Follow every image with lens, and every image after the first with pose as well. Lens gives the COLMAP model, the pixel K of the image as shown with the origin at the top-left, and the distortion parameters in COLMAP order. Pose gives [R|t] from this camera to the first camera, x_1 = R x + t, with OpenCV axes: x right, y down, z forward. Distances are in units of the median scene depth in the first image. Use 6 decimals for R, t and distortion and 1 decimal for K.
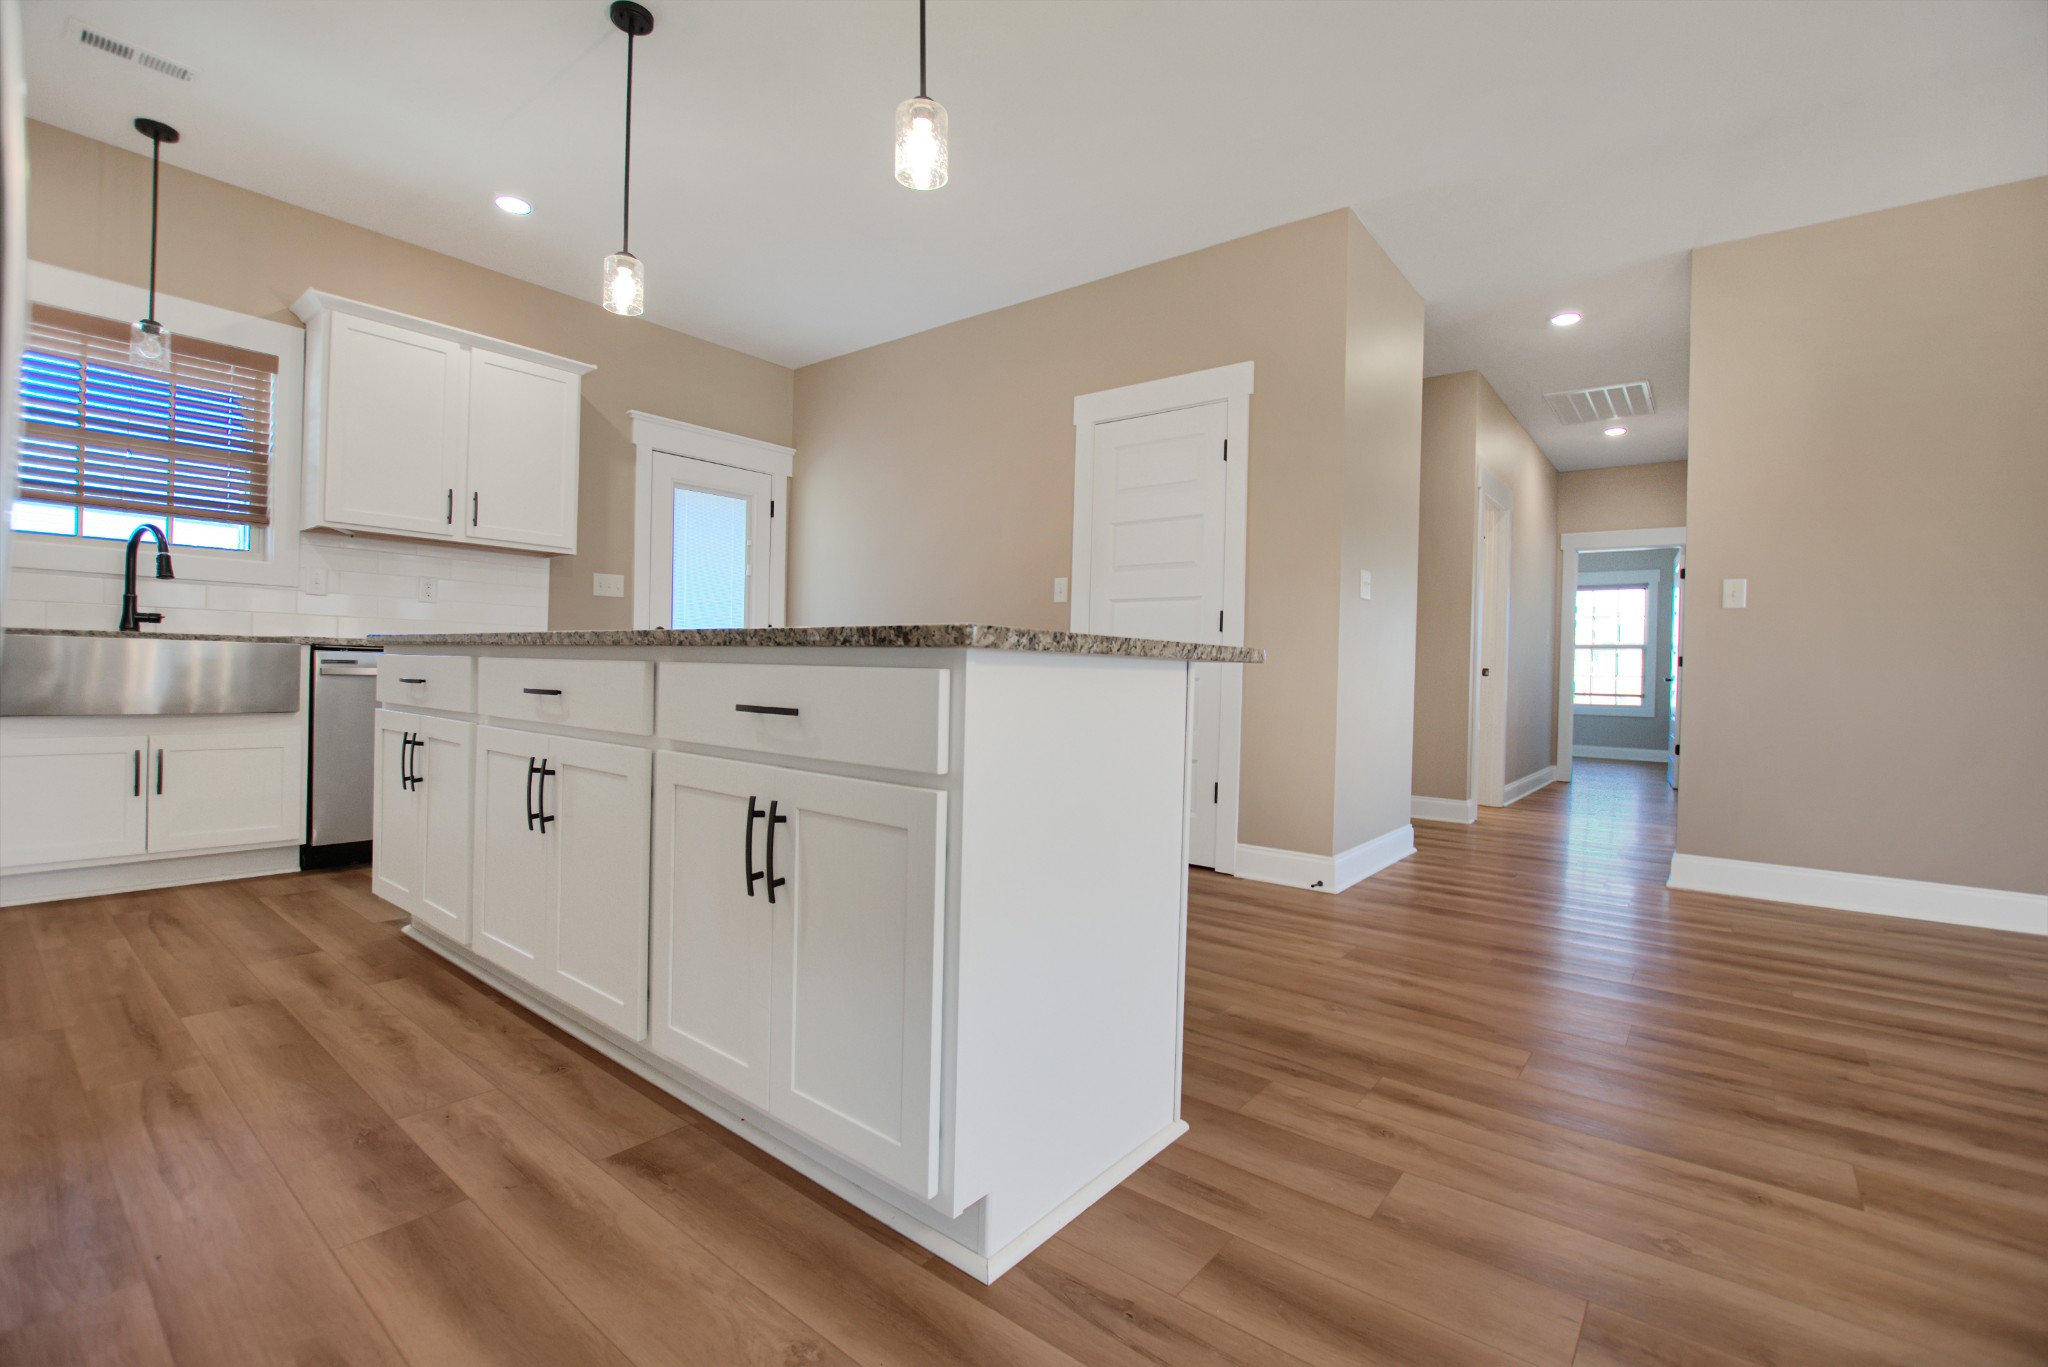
lens RADIAL K [[879.2, 0, 1031.1], [0, 879.2, 680.4], [0, 0, 1]] dist [-0.029153, 0.000146]
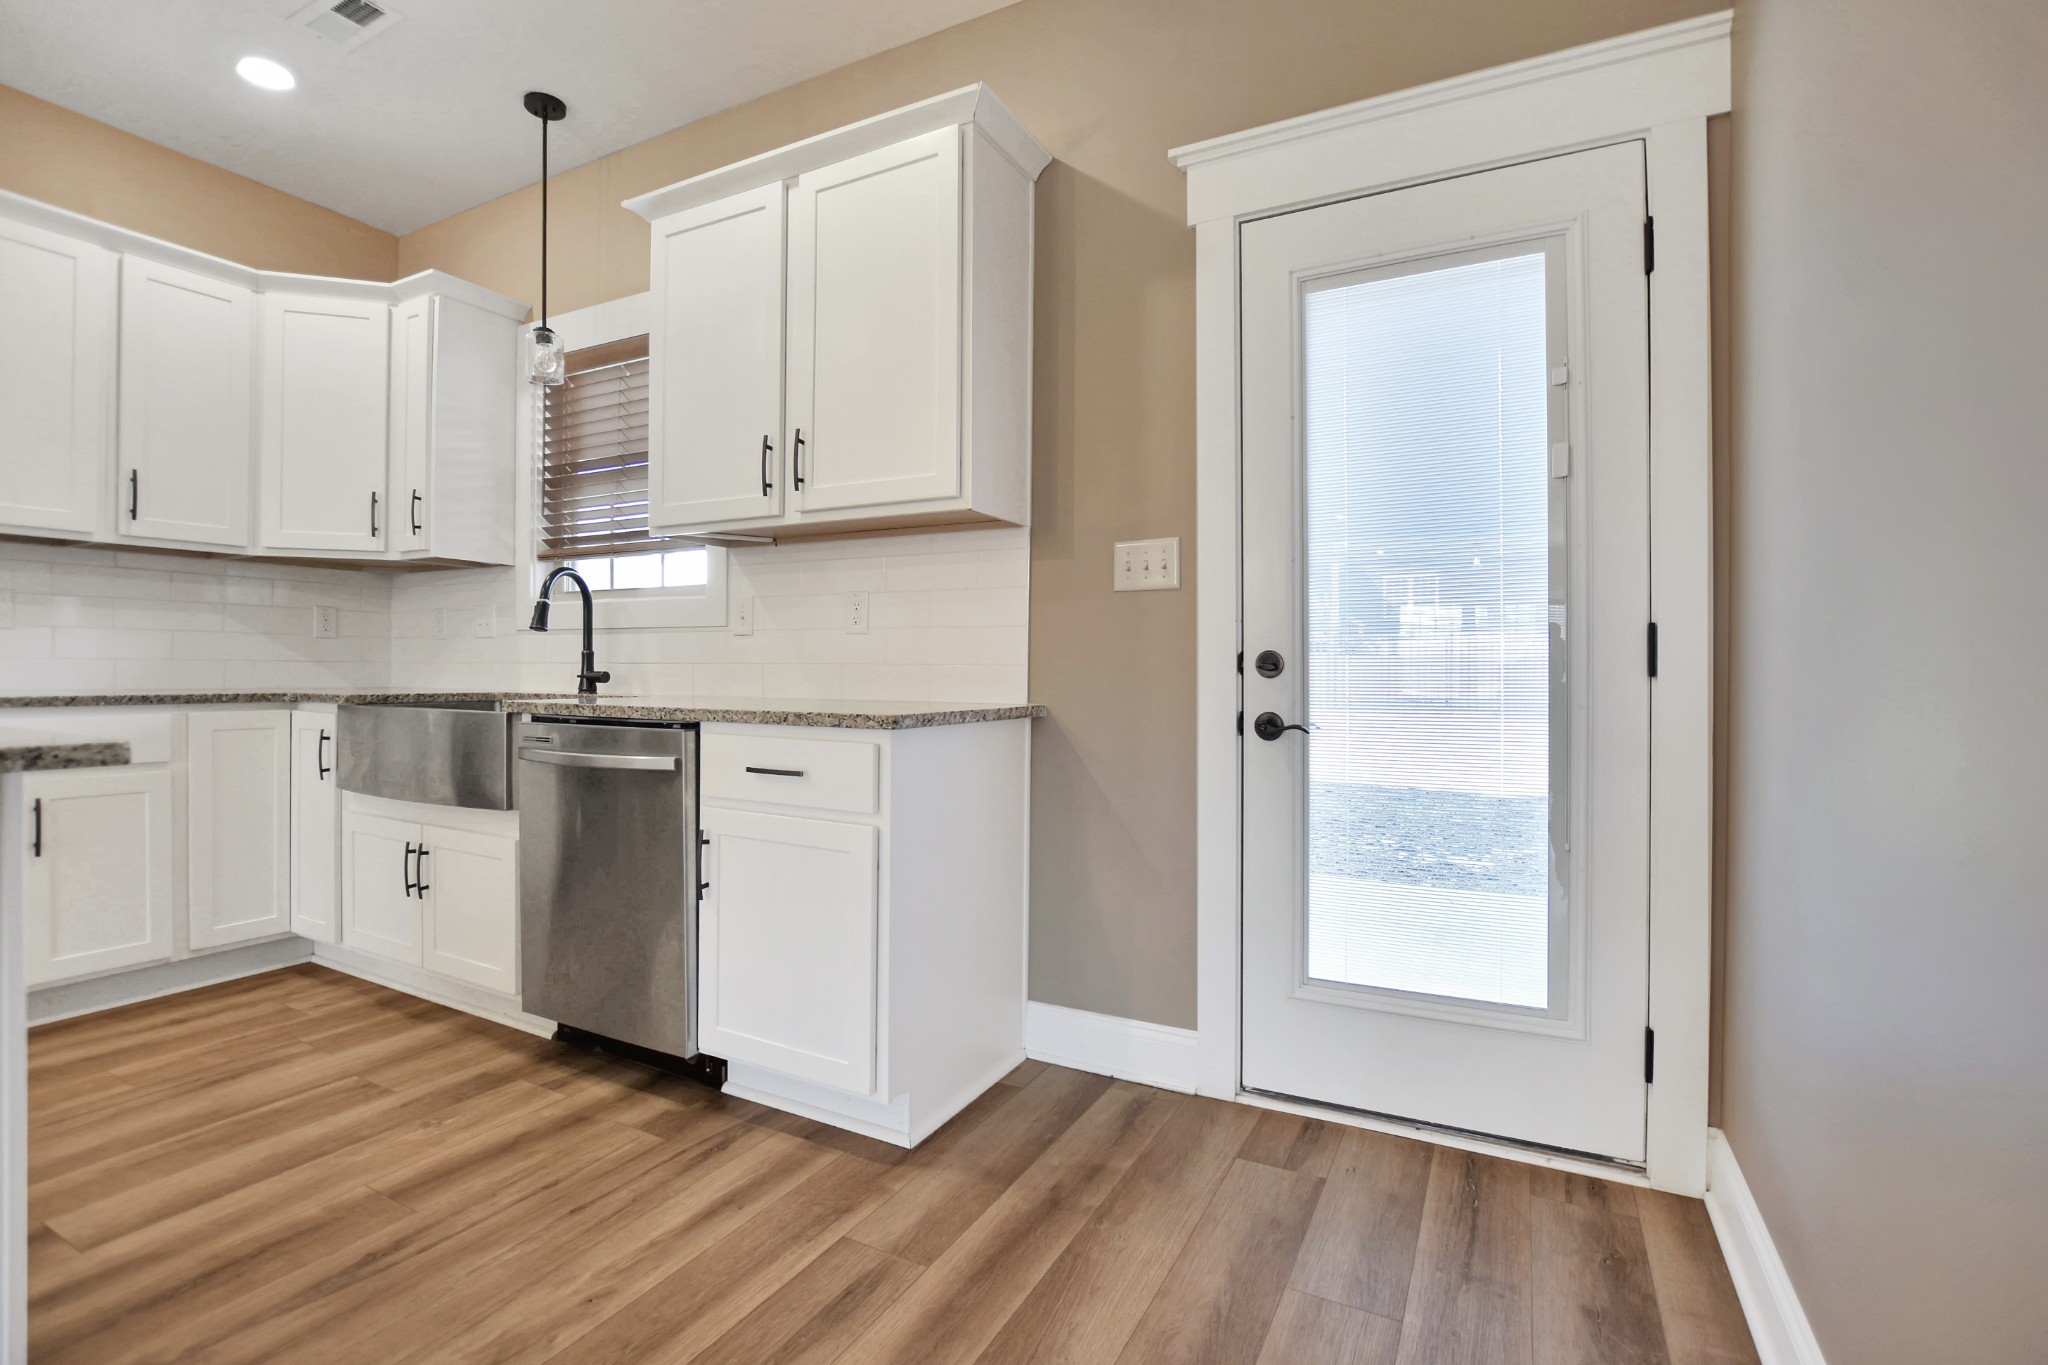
lens RADIAL K [[921.8, 0, 1018.4], [0, 921.8, 676.0], [0, 0, 1]] dist [-0.030975, -0.000296]
pose [[0.198203, -0.020646, -0.979944, -0.056907], [-0.013231, 0.999631, -0.023737, -0.057849], [0.980072, 0.017670, 0.197856, 1.211062]]
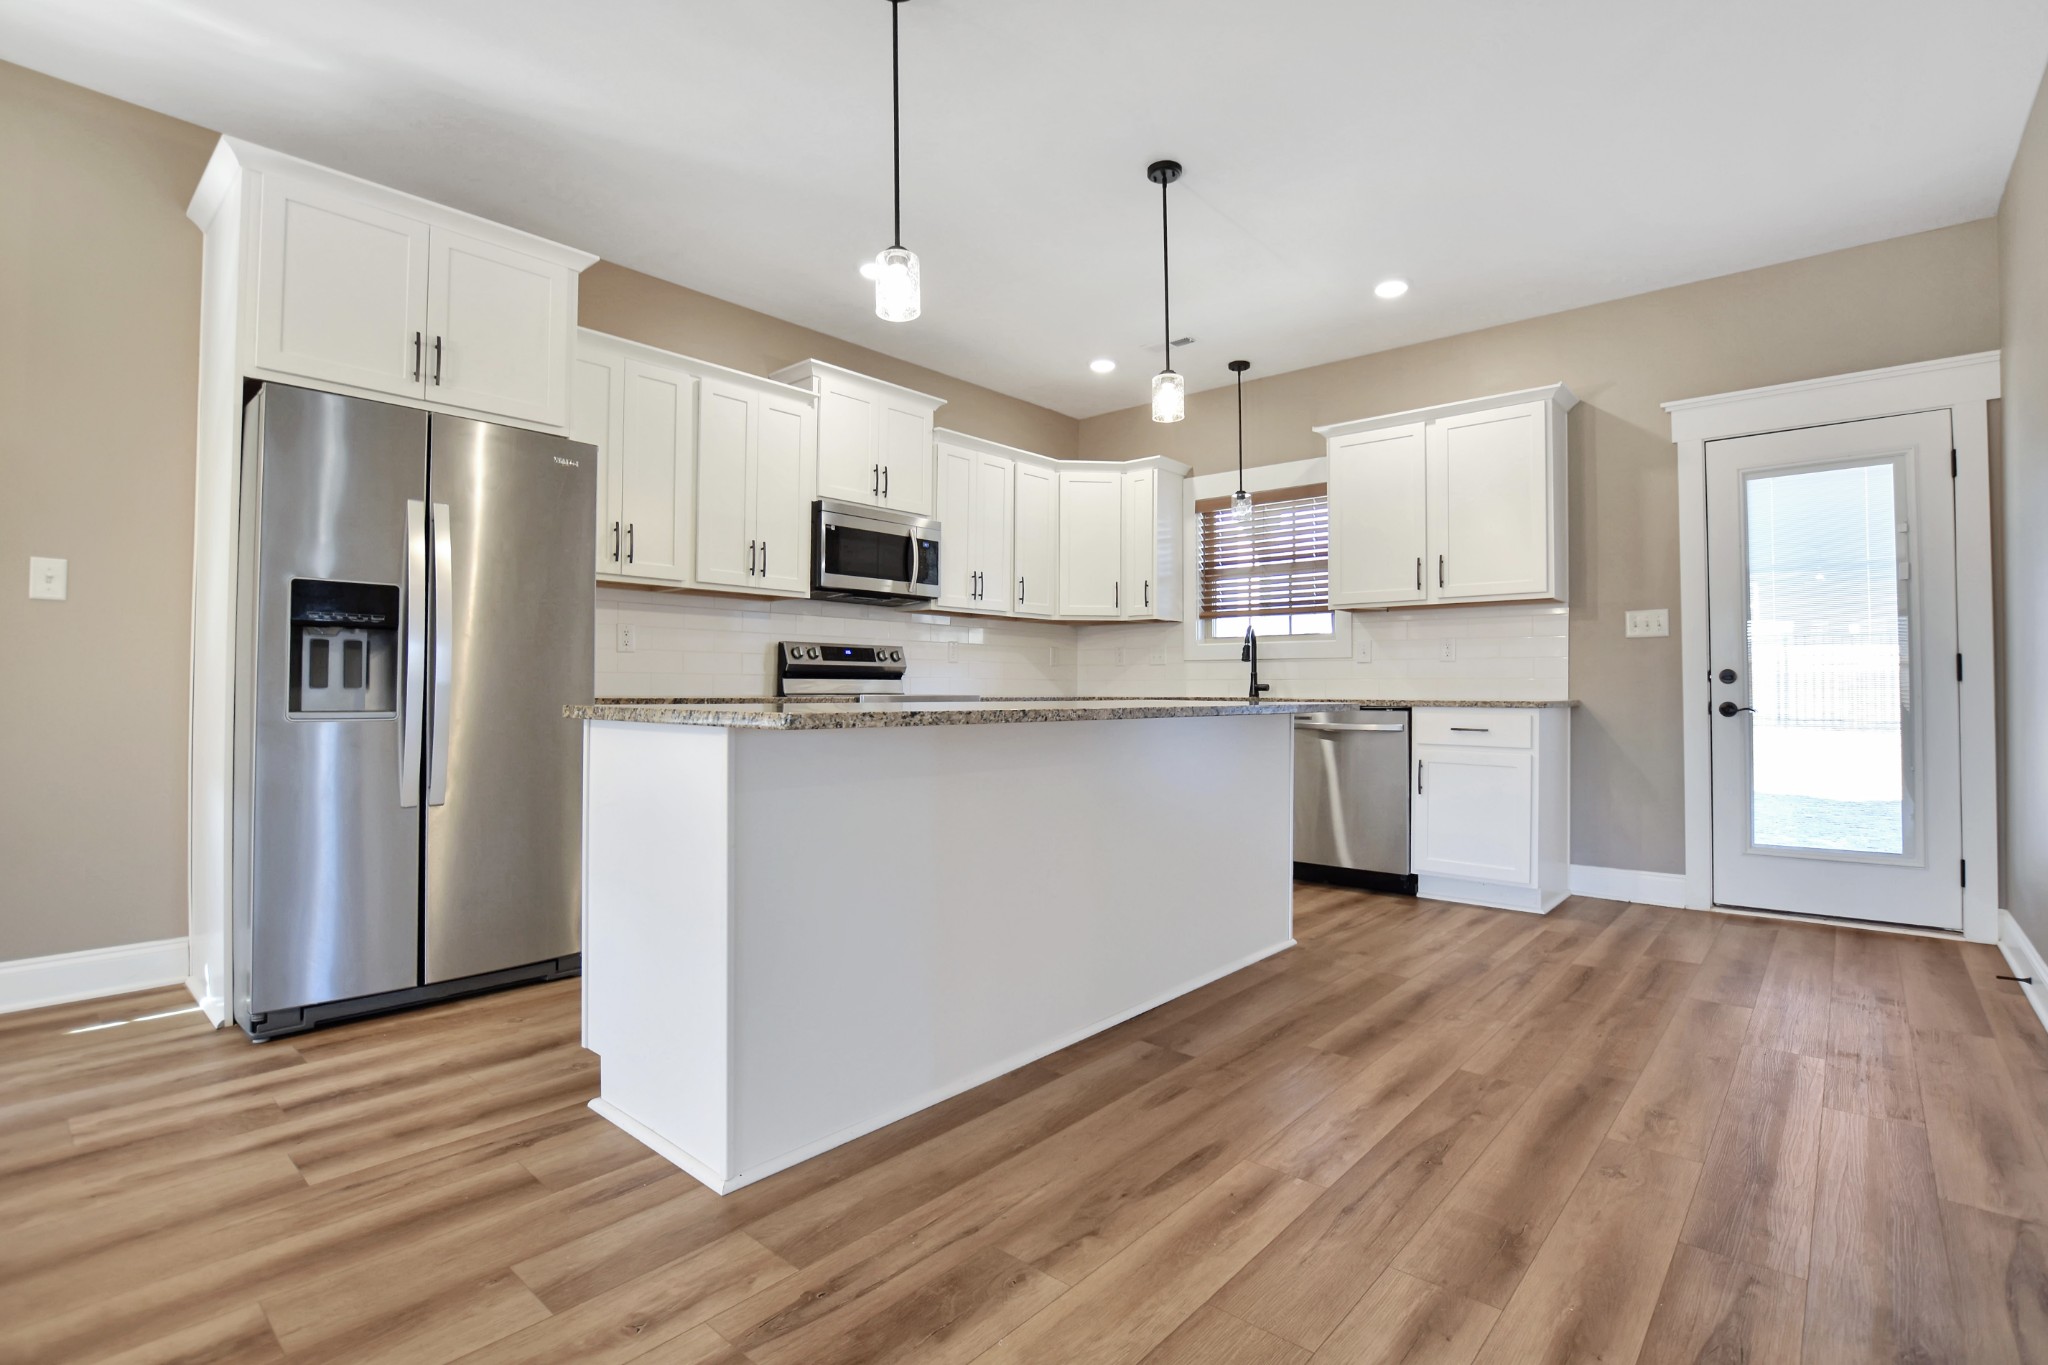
lens RADIAL K [[941.9, 0, 1028.3], [0, 941.9, 677.0], [0, 0, 1]] dist [-0.027896, 0.001039]
pose [[-0.031887, -0.042263, -0.998598, 0.584865], [-0.016299, 0.998995, -0.041759, -0.017684], [0.999359, 0.014945, -0.032543, 0.640236]]
